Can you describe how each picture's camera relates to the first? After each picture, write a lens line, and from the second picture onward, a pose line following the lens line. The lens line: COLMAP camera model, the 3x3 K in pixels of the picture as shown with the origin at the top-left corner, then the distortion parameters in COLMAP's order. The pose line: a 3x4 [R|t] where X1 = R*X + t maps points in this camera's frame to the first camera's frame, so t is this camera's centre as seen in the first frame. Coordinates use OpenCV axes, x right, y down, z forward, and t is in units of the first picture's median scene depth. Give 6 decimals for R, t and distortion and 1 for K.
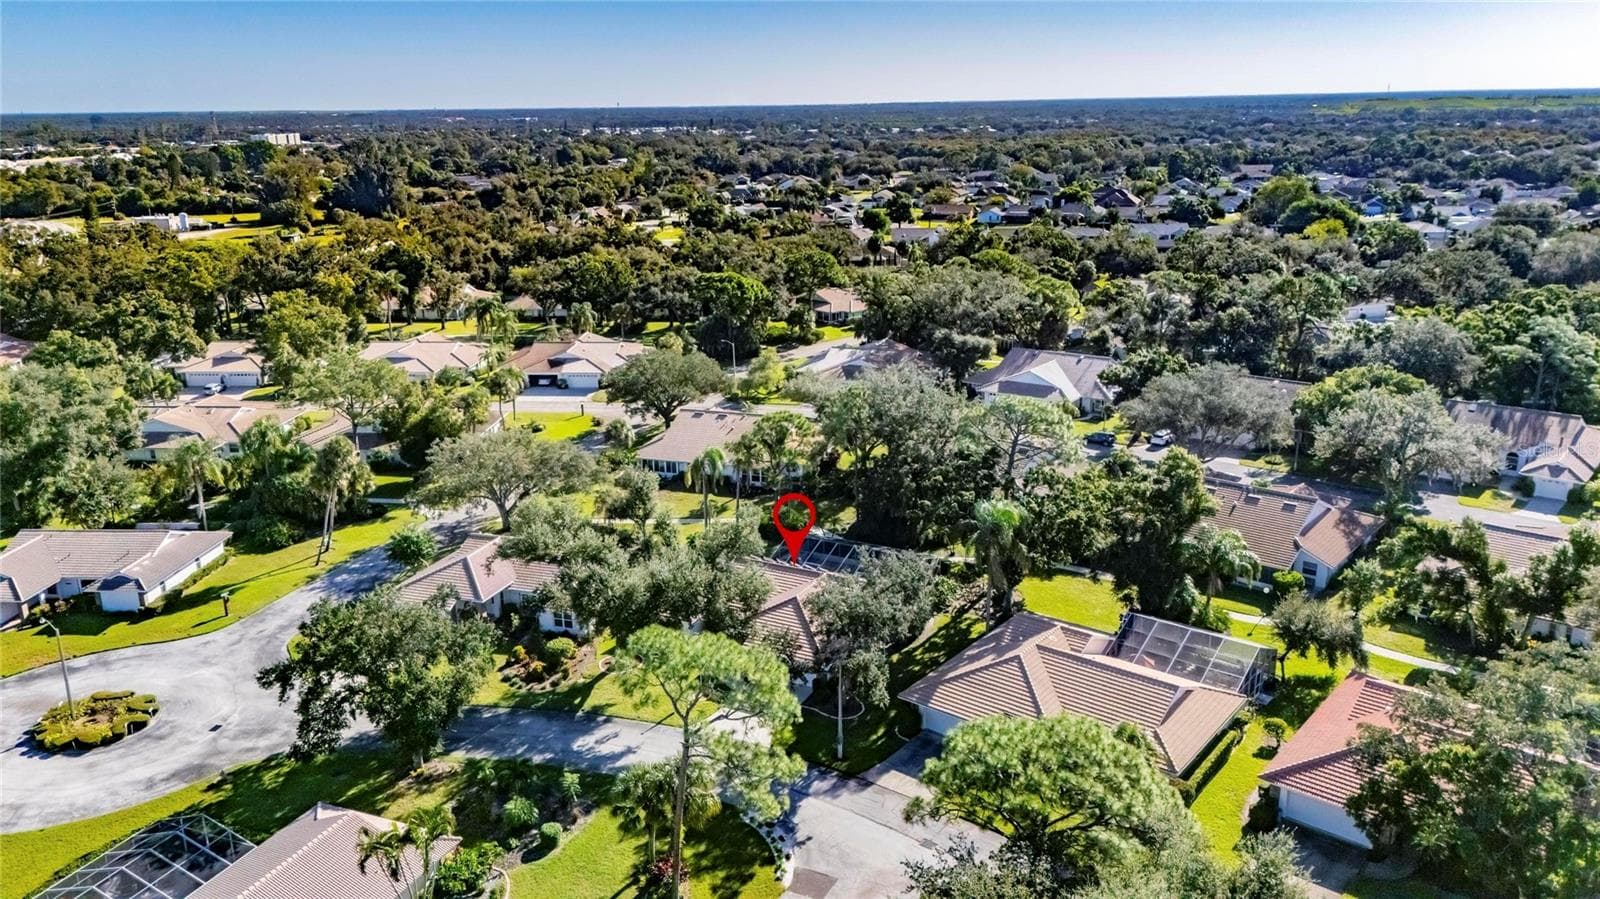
lens RADIAL K [[1172.4, 0, 798.5], [0, 1172.4, 445.6], [0, 0, 1]] dist [0.089049, -0.096341]
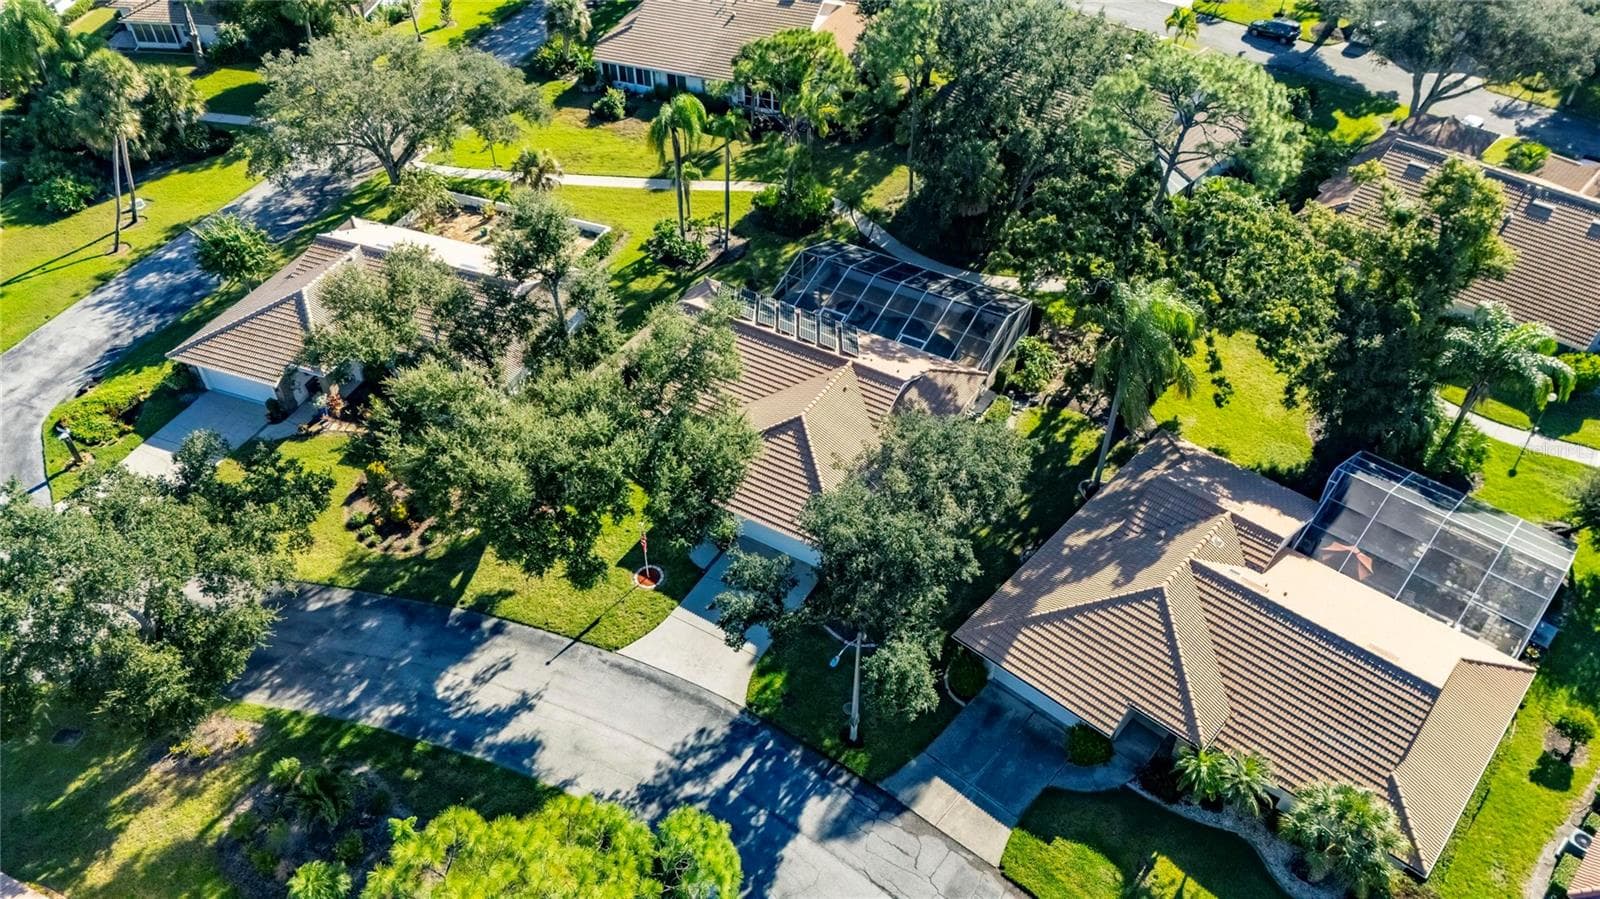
lens RADIAL K [[1172.4, 0, 798.5], [0, 1172.4, 445.6], [0, 0, 1]] dist [0.089049, -0.096341]
pose [[0.998845, 0.037789, -0.029692, 0.016694], [-0.021567, 0.904584, 0.425749, -0.128361], [0.042947, -0.424617, 0.904354, 0.441803]]
